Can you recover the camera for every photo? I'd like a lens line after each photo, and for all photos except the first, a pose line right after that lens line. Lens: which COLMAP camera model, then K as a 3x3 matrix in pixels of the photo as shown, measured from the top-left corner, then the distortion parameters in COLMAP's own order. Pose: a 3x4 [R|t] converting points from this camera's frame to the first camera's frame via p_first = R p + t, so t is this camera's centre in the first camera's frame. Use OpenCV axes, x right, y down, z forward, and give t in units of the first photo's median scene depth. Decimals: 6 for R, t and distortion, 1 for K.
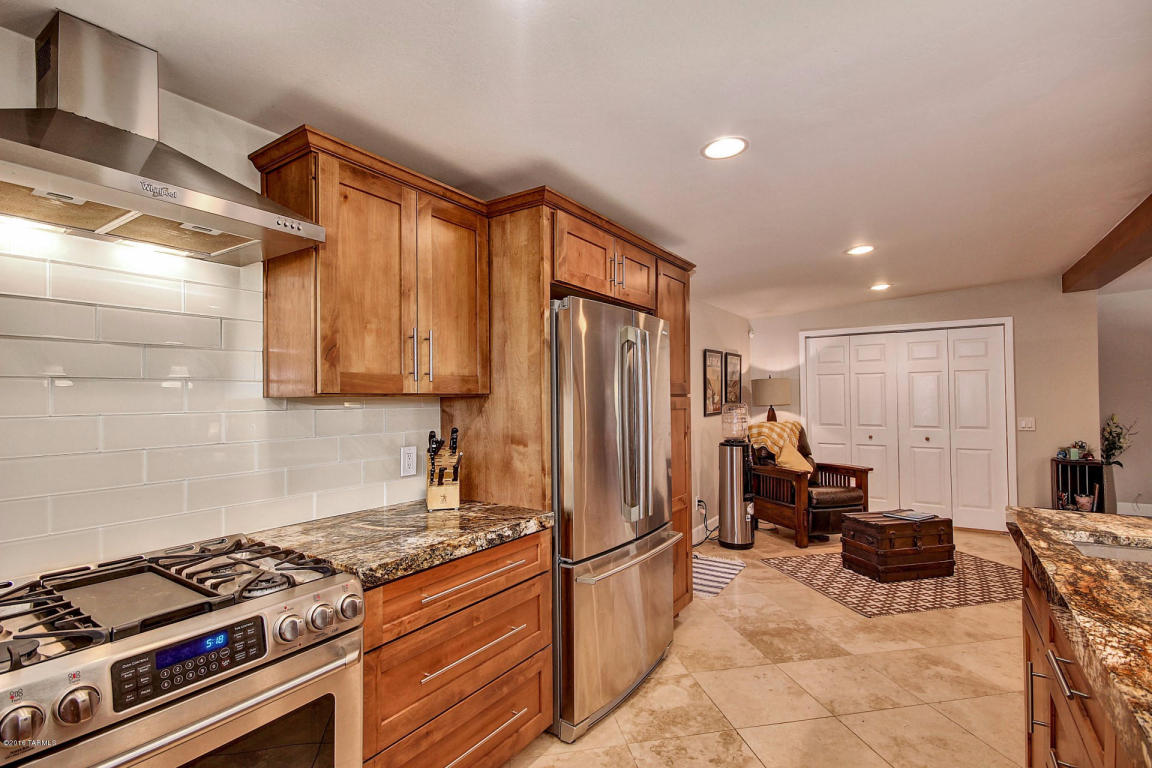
lens RADIAL K [[533.0, 0, 577.4], [0, 533.0, 389.6], [0, 0, 1]] dist [0.013315, -0.011482]
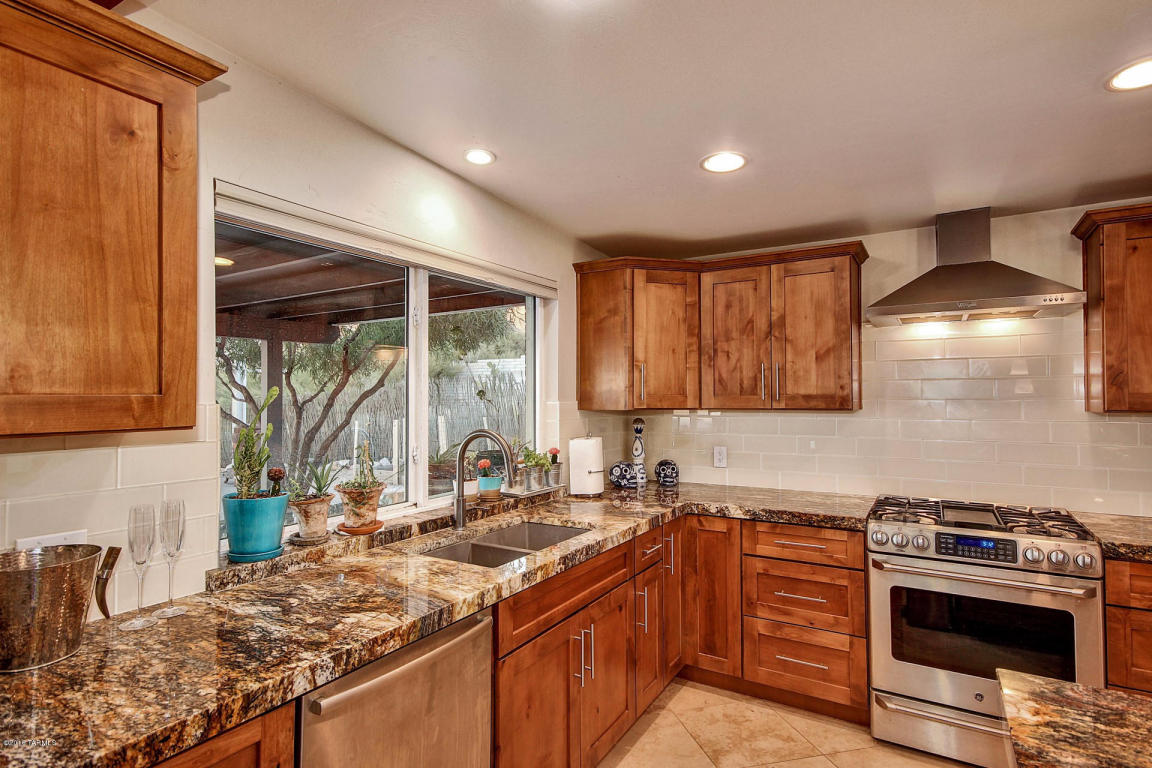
lens RADIAL K [[595.0, 0, 571.6], [0, 595.0, 389.2], [0, 0, 1]] dist [0.009201, 0.000599]
pose [[0.045177, -0.005688, -0.998963, 0.733244], [0.017225, 0.999840, -0.004914, -0.048035], [0.998830, -0.016985, 0.045268, -0.295858]]
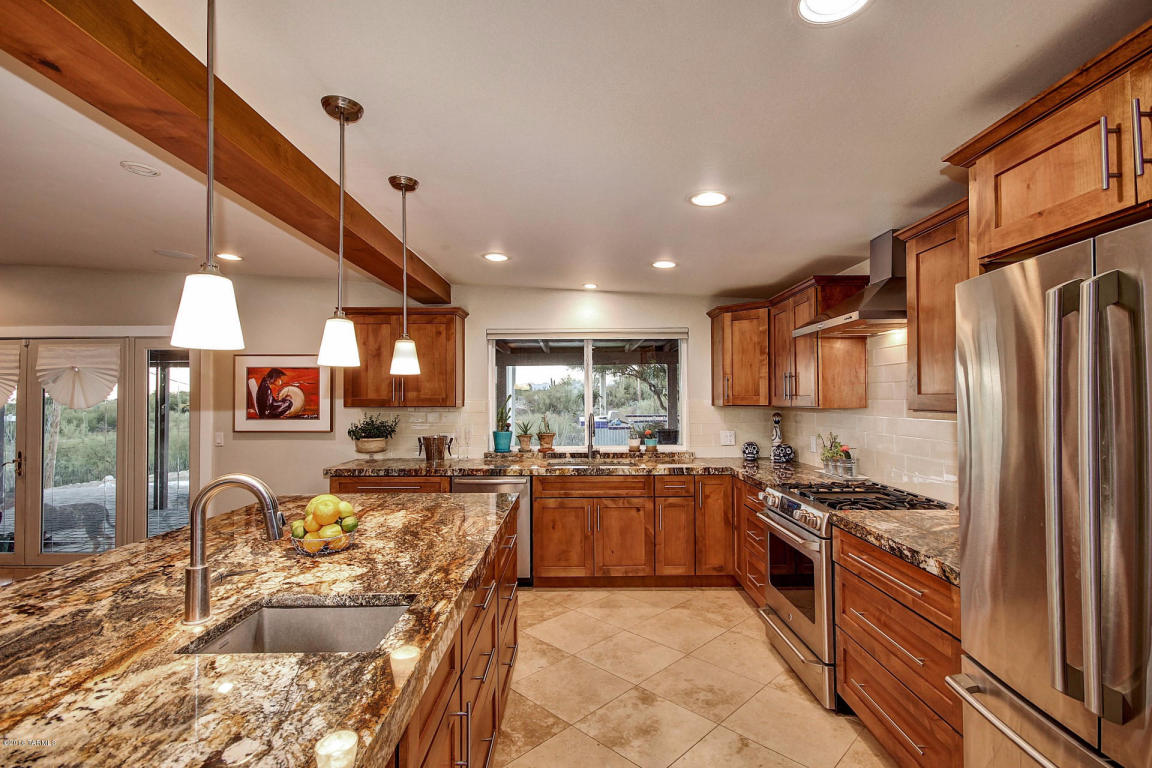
lens RADIAL K [[533.0, 0, 577.4], [0, 533.0, 389.6], [0, 0, 1]] dist [0.013315, -0.011482]
pose [[-0.828877, 0.002671, -0.559424, 0.859103], [0.019561, 0.999516, -0.024209, -0.023888], [0.559089, -0.031009, -0.828528, 1.357891]]
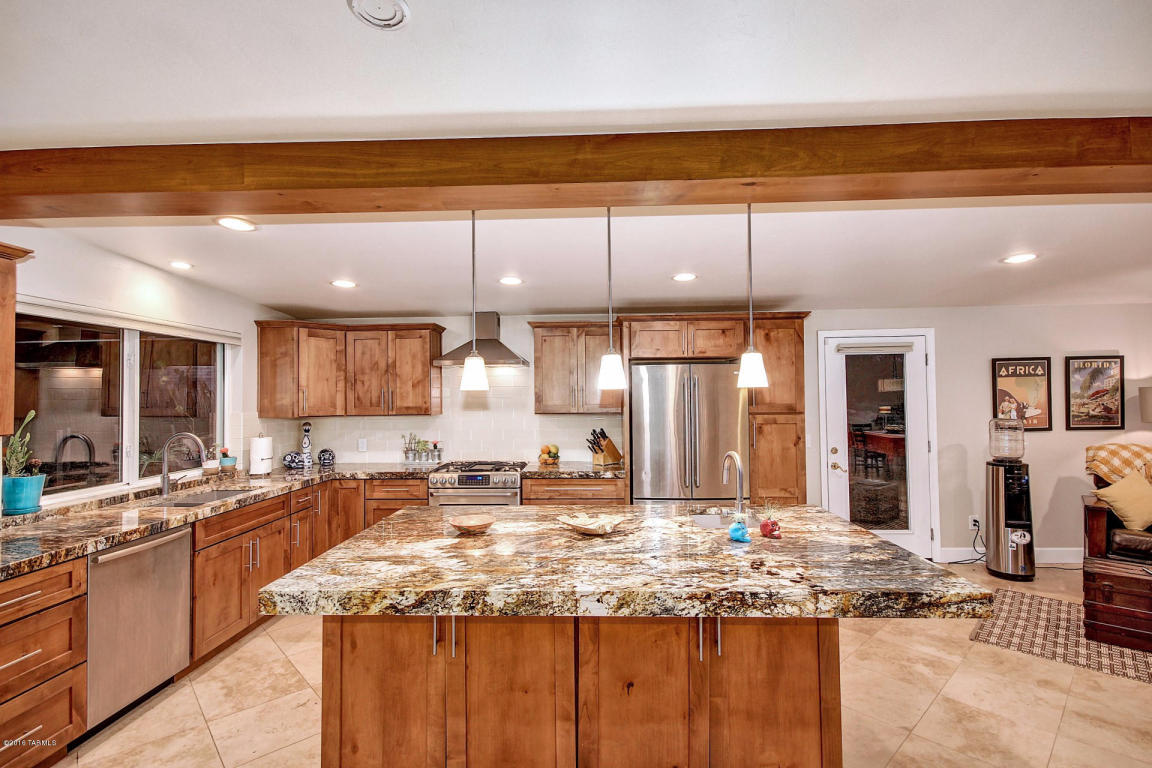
lens RADIAL K [[534.1, 0, 574.4], [0, 534.1, 386.7], [0, 0, 1]] dist [0.018271, -0.017585]
pose [[0.522685, -0.015011, -0.852394, 1.648743], [0.018315, 0.999812, -0.006377, -0.089347], [0.852329, -0.012279, 0.522861, -0.248627]]
